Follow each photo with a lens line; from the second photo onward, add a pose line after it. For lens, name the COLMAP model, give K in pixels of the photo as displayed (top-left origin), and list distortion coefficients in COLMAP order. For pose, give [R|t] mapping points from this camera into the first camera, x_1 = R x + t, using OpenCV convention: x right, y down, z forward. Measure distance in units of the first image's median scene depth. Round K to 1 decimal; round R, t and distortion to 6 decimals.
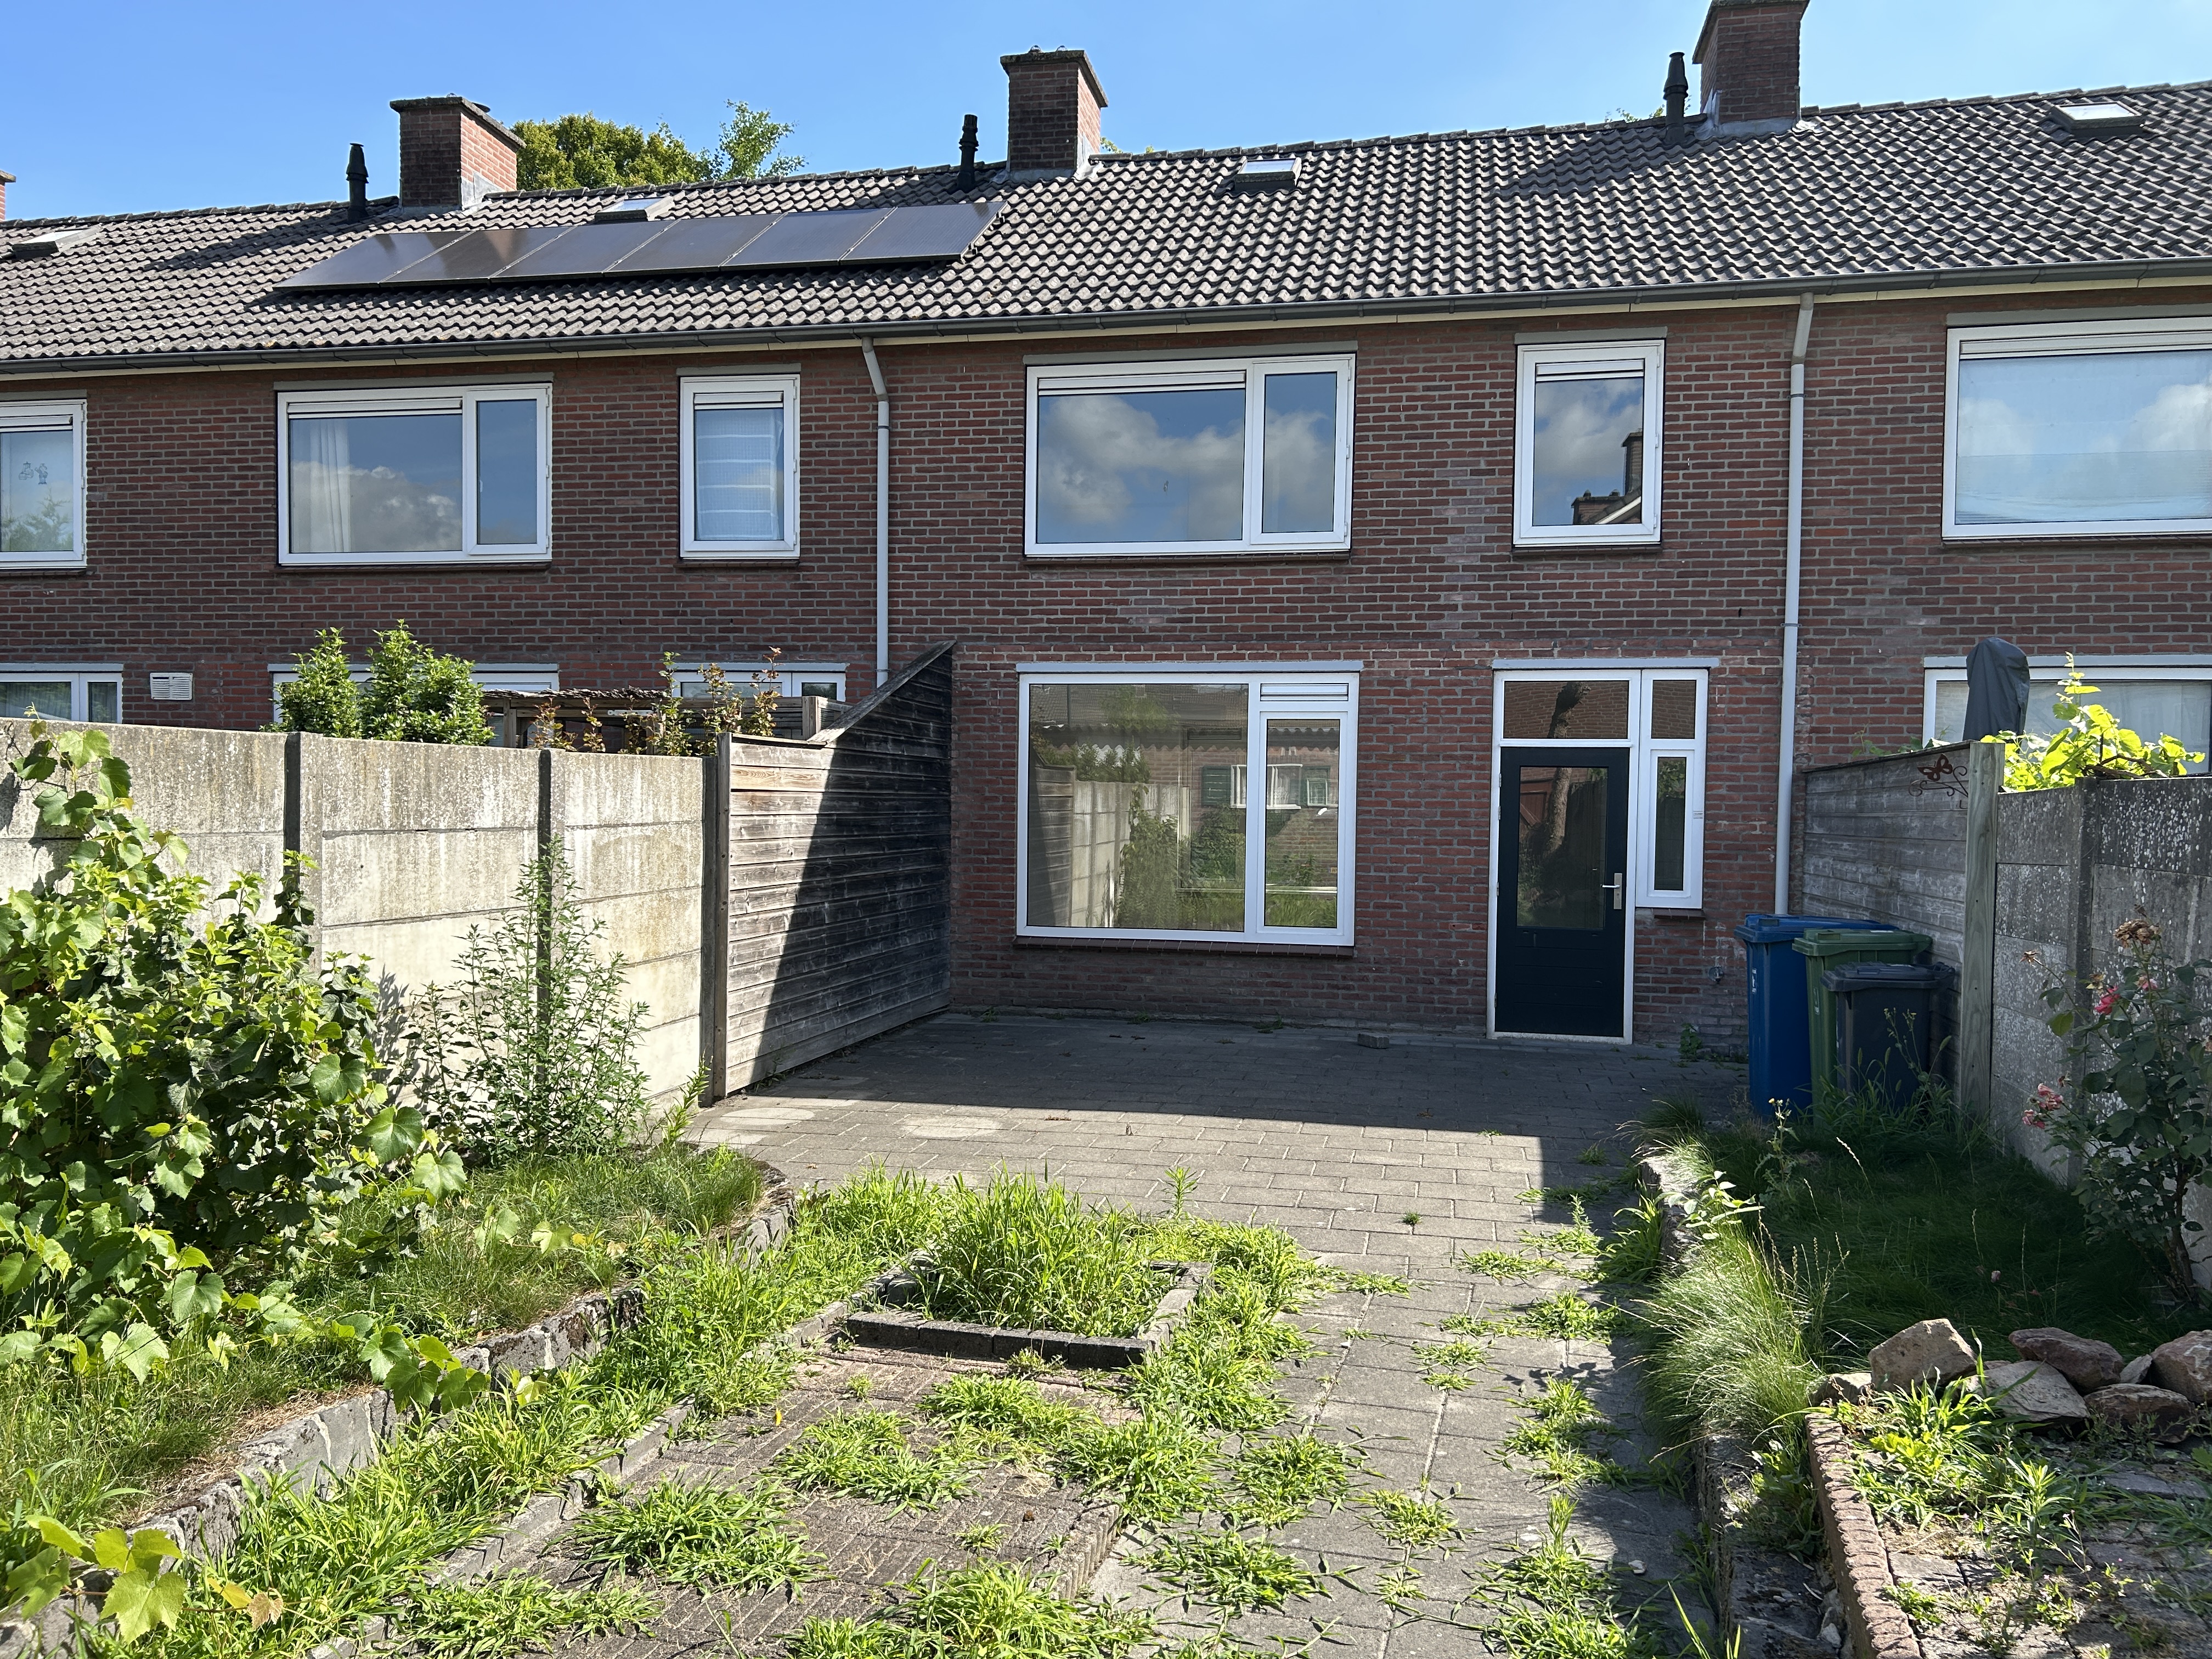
lens RADIAL K [[1690.4, 0, 1111.7], [0, 1690.4, 844.3], [0, 0, 1]] dist [0.034213, -0.018895]
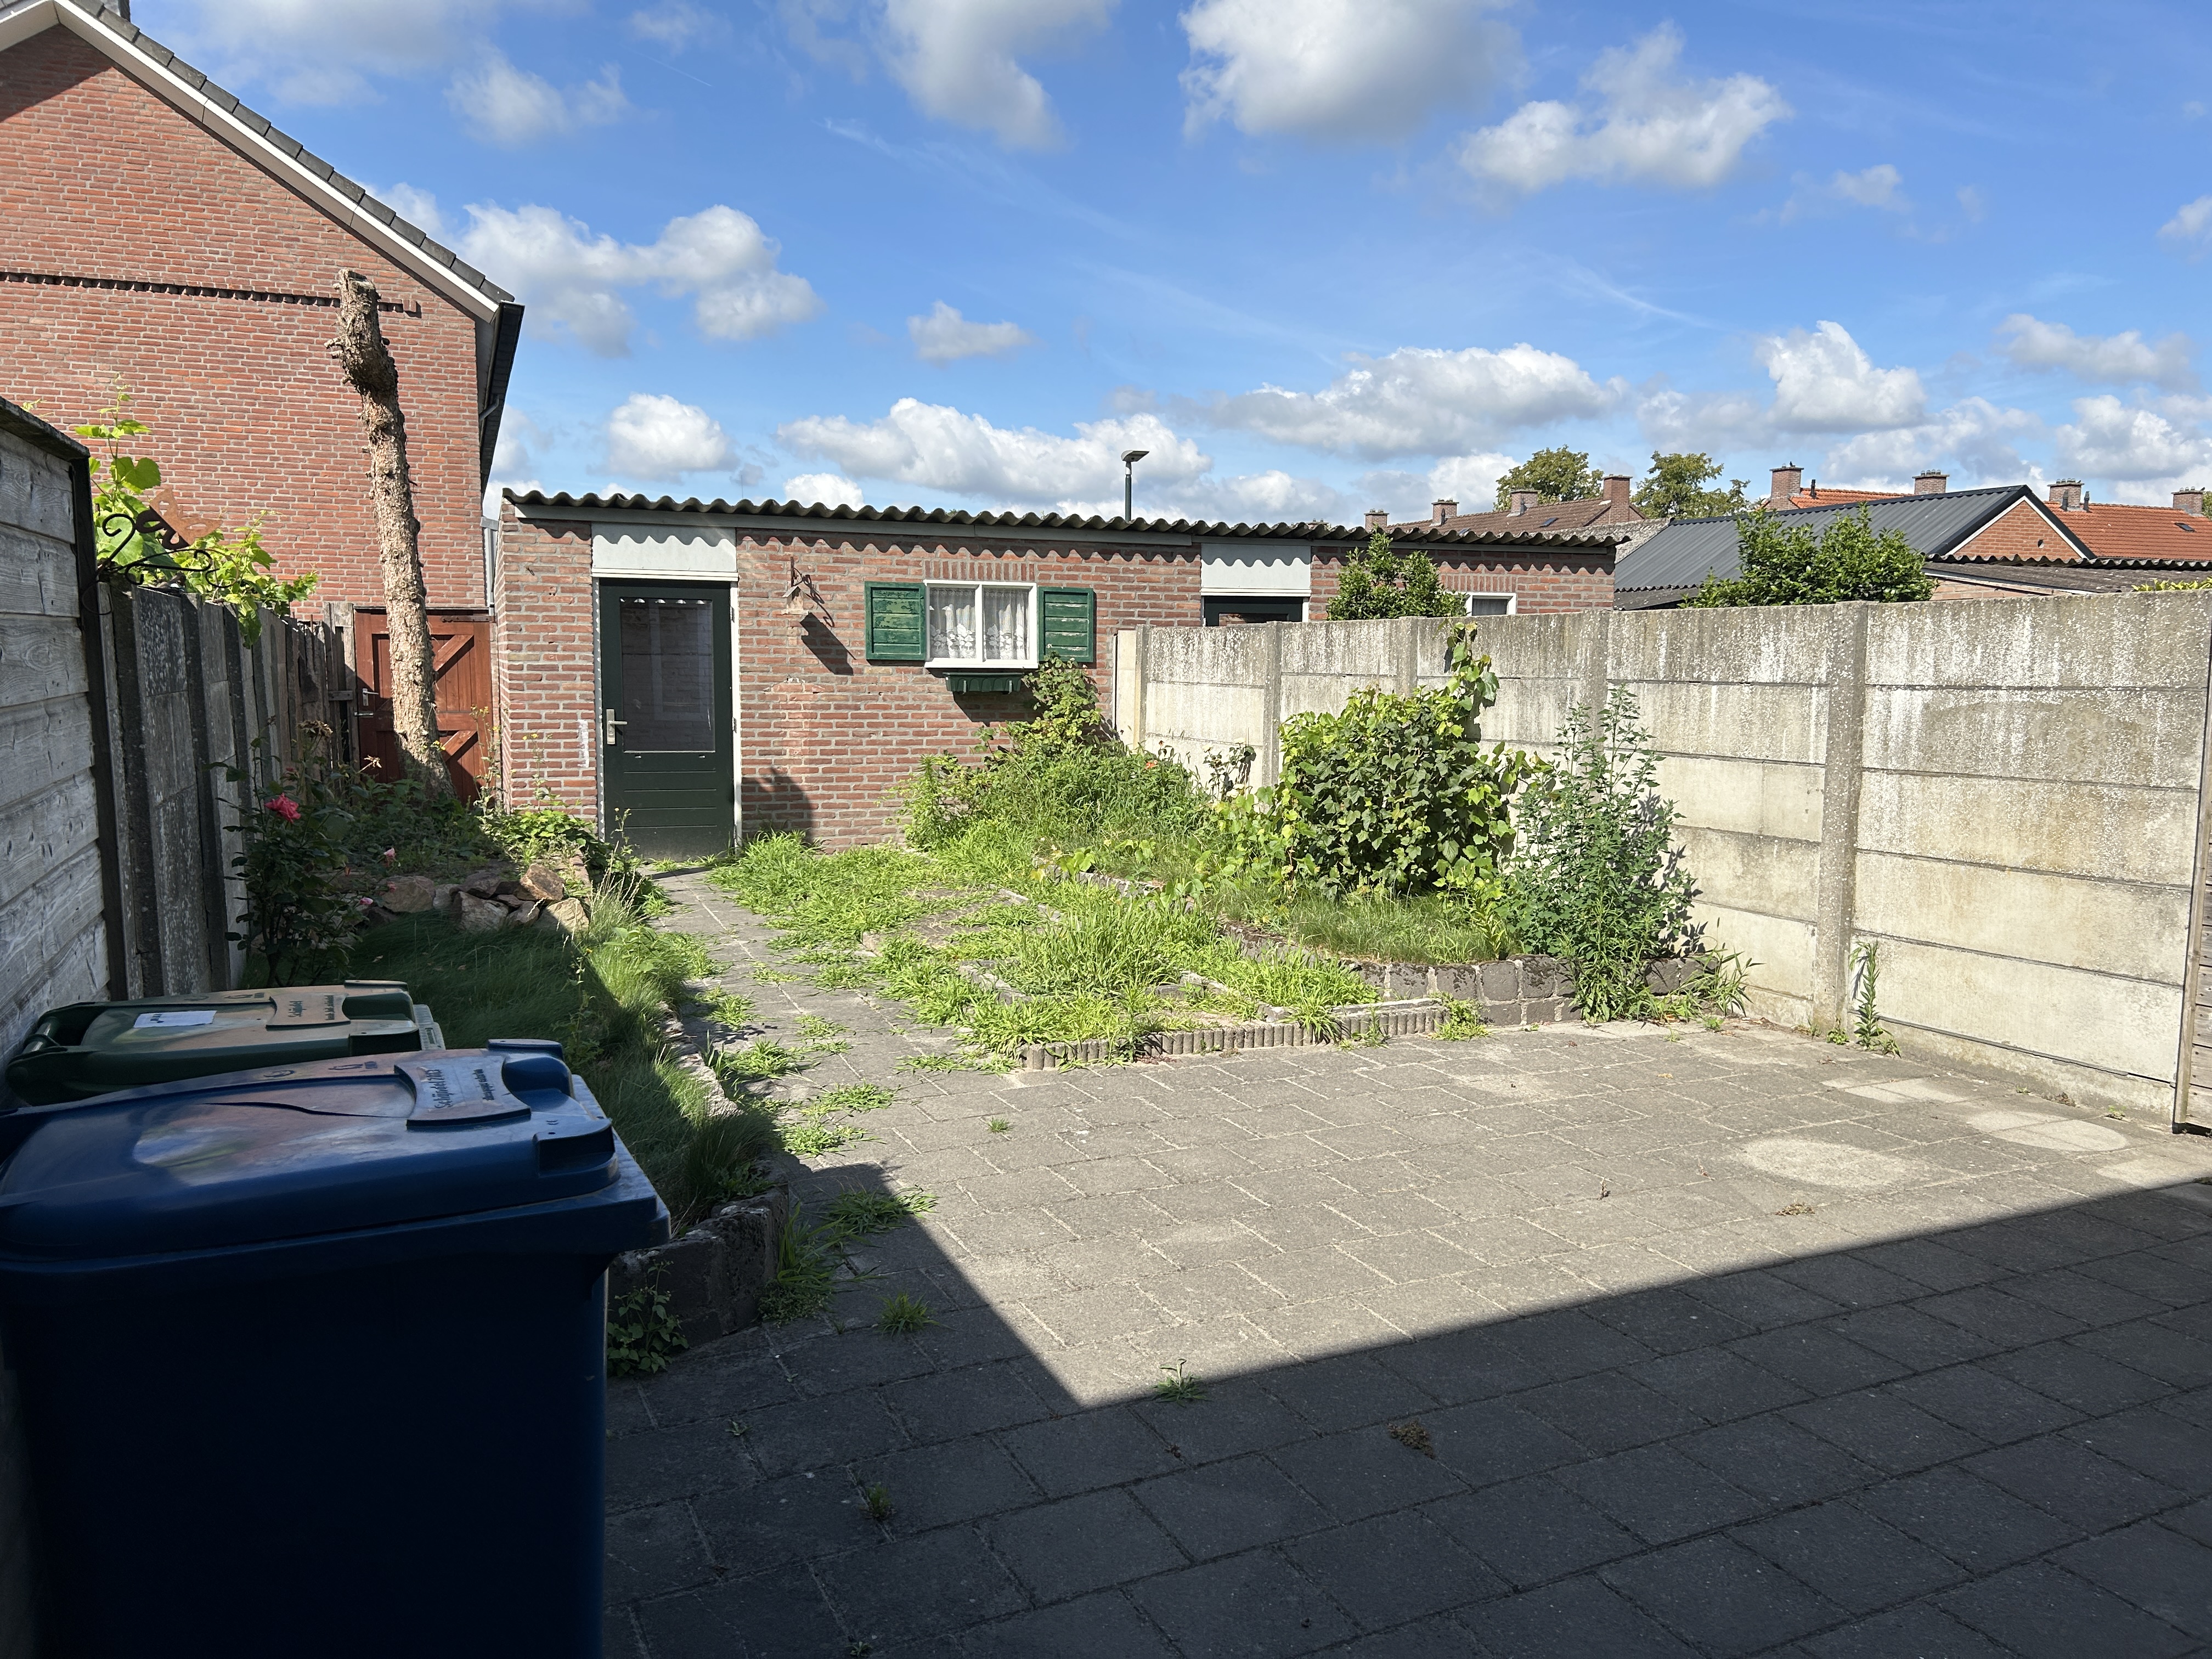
lens RADIAL K [[1690.4, 0, 1087.2], [0, 1690.4, 846.0], [0, 0, 1]] dist [0.034213, -0.018895]
pose [[-0.807675, 0.047584, -0.587705, 0.691770], [-0.032243, 0.991683, 0.124602, -0.030835], [0.588746, 0.119587, -0.799423, 1.834395]]
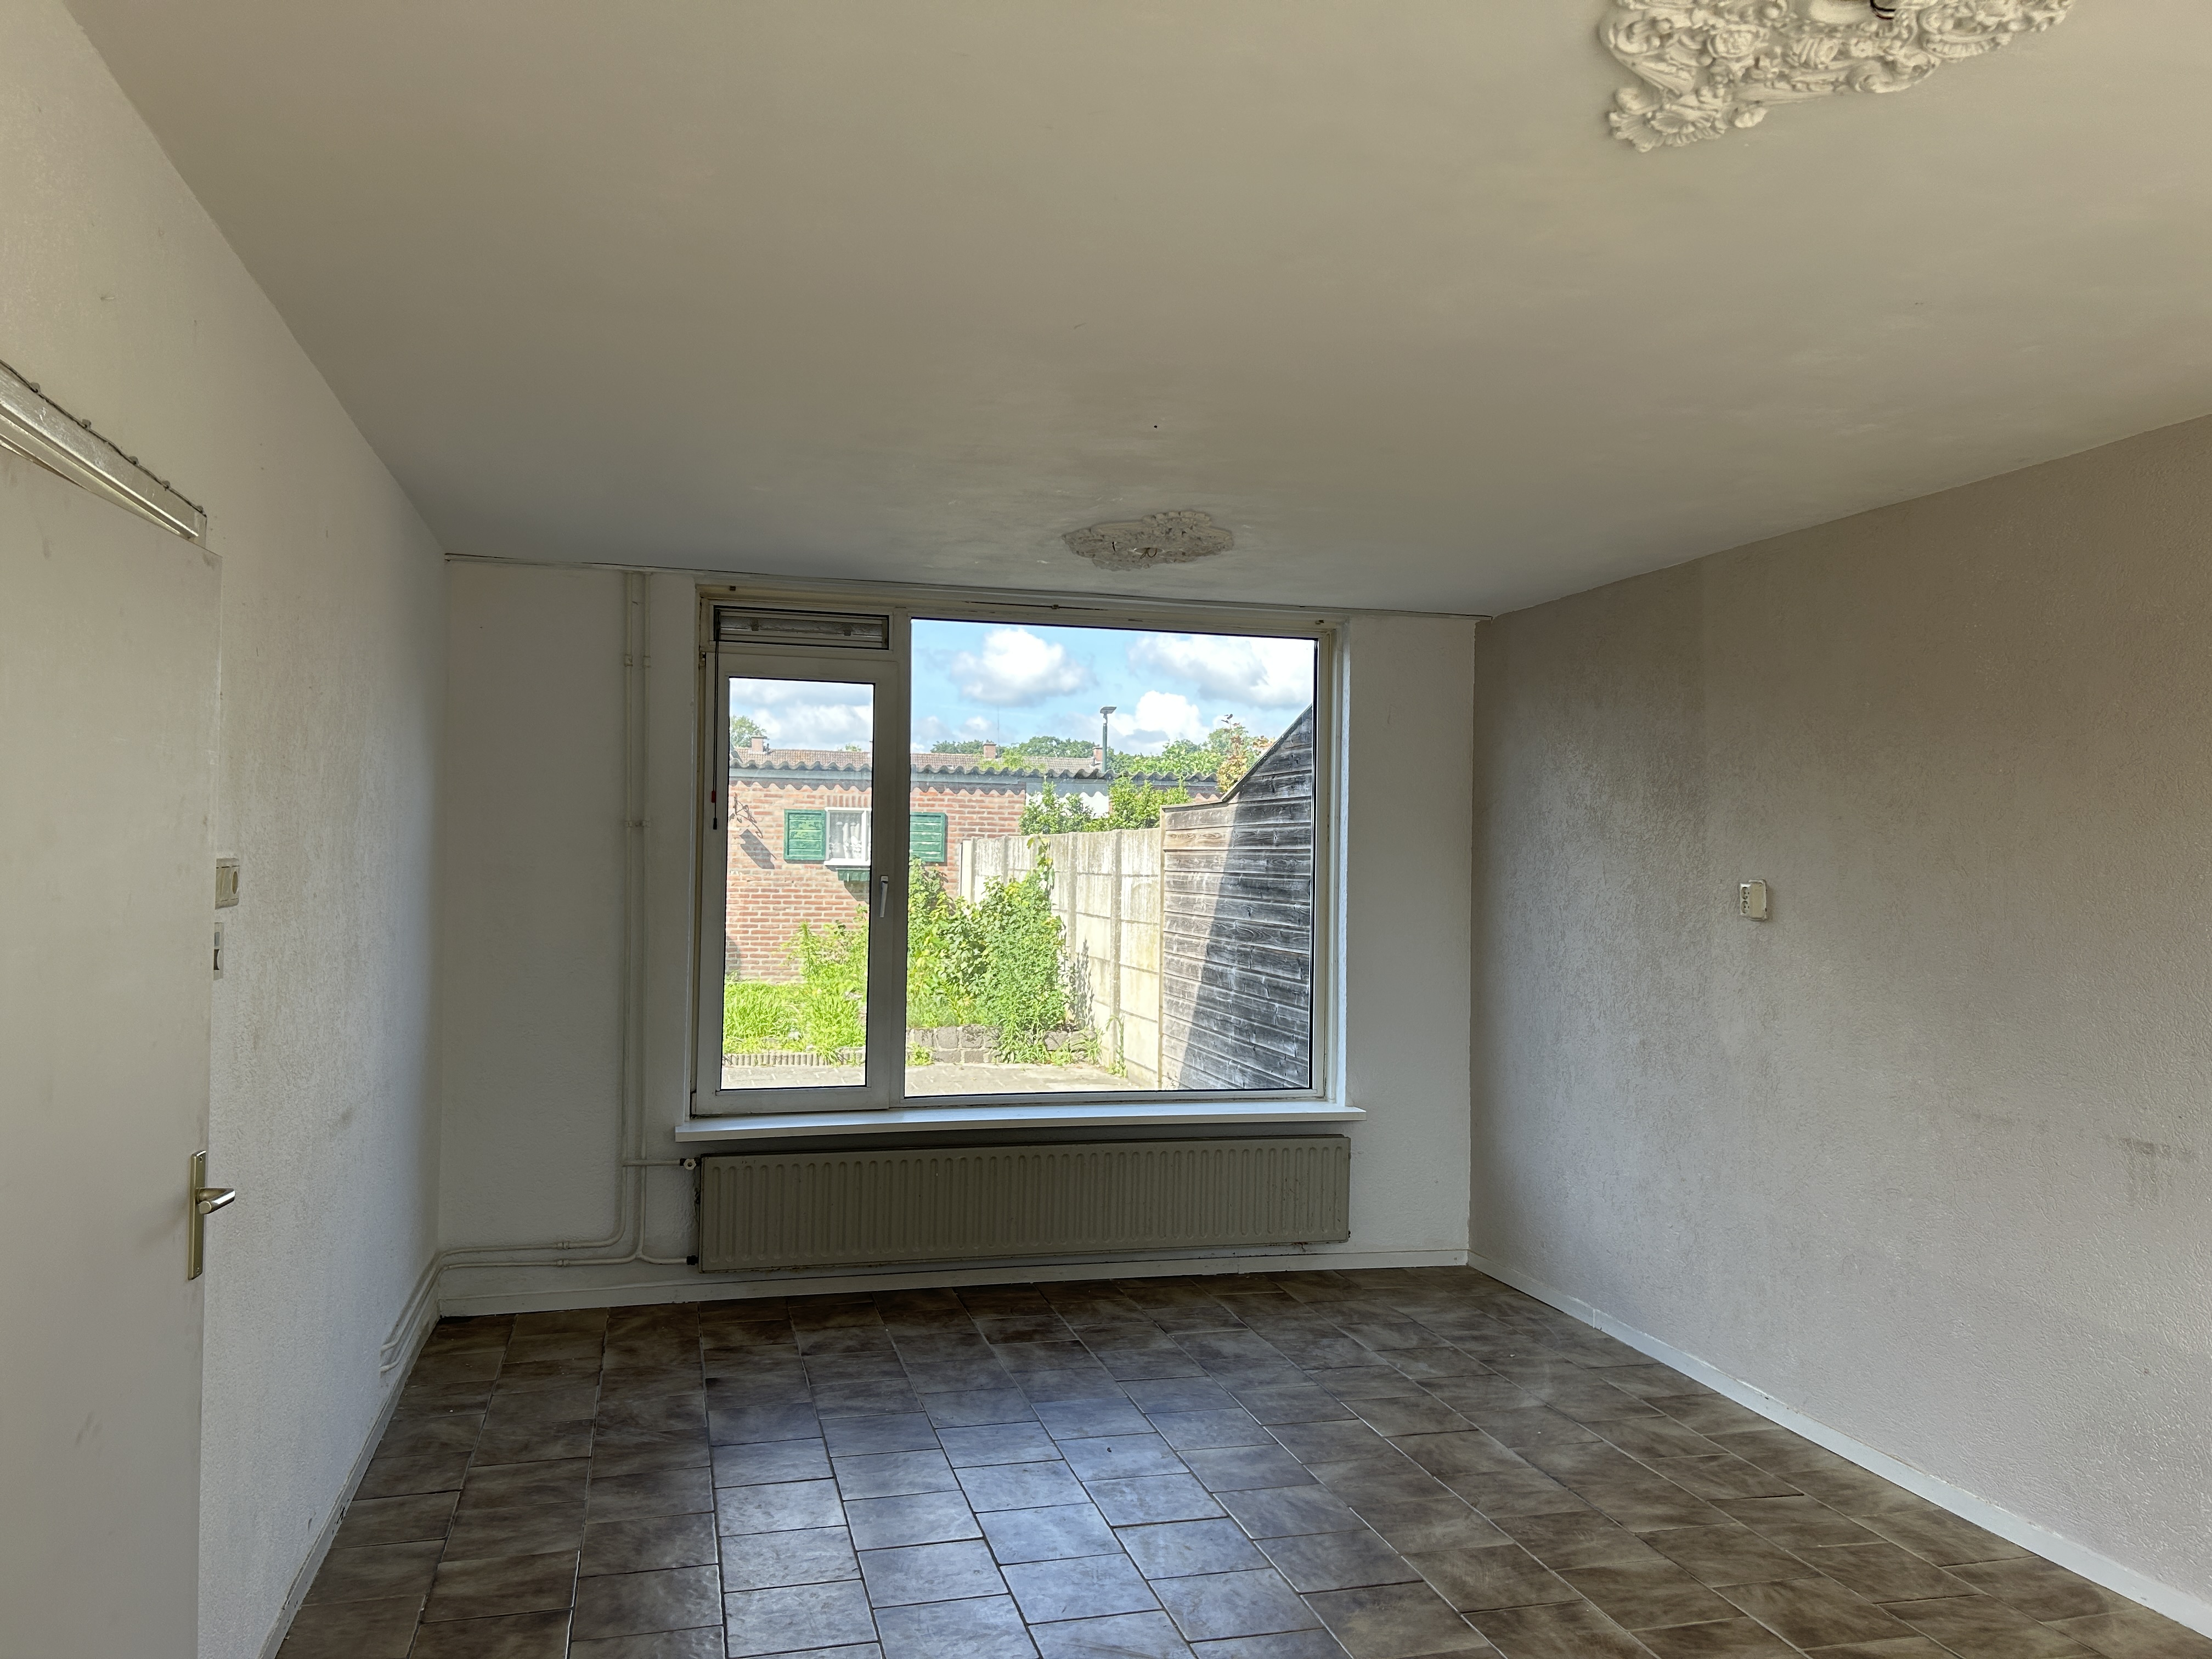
lens RADIAL K [[1690.4, 0, 1118.6], [0, 1690.4, 824.4], [0, 0, 1]] dist [0.034213, -0.018895]
pose [[-0.898106, -0.032489, -0.438578, 0.517195], [-0.034948, 0.999386, -0.002467, -0.068058], [0.438388, 0.013112, -0.898690, 3.052636]]
